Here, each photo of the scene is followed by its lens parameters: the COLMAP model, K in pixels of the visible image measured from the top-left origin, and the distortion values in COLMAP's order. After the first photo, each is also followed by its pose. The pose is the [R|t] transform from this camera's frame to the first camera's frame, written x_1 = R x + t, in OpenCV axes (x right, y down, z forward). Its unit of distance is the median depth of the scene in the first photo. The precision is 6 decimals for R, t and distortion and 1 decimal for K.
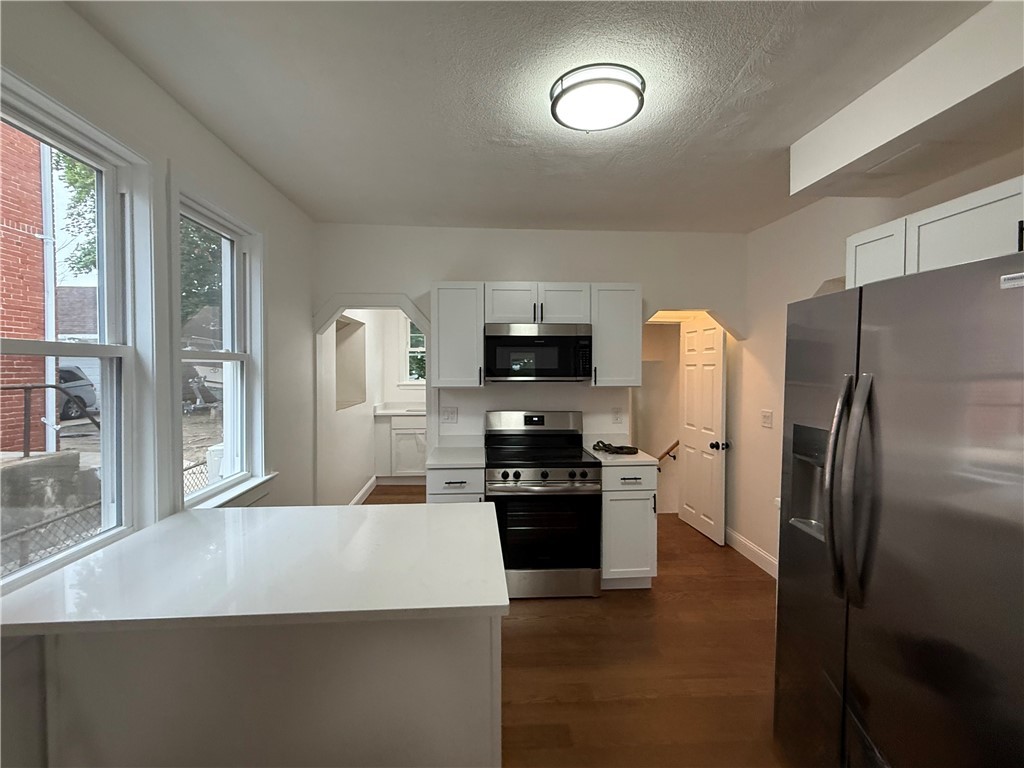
lens RADIAL K [[471.7, 0, 510.9], [0, 471.7, 382.3], [0, 0, 1]] dist [0.001226, 0.000508]
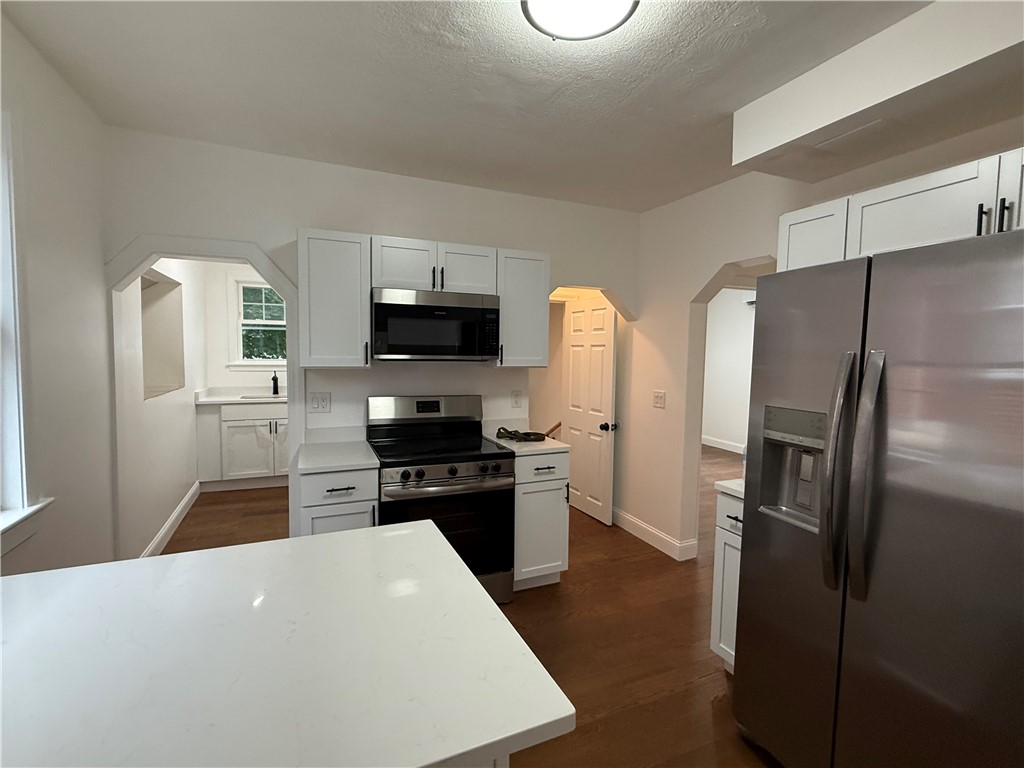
lens RADIAL K [[471.7, 0, 510.9], [0, 471.7, 382.3], [0, 0, 1]] dist [0.001226, 0.000508]
pose [[0.942097, -0.009000, 0.335219, -0.098564], [-0.003658, 0.999305, 0.037108, 0.004774], [-0.335320, -0.036185, 0.941409, 0.154359]]
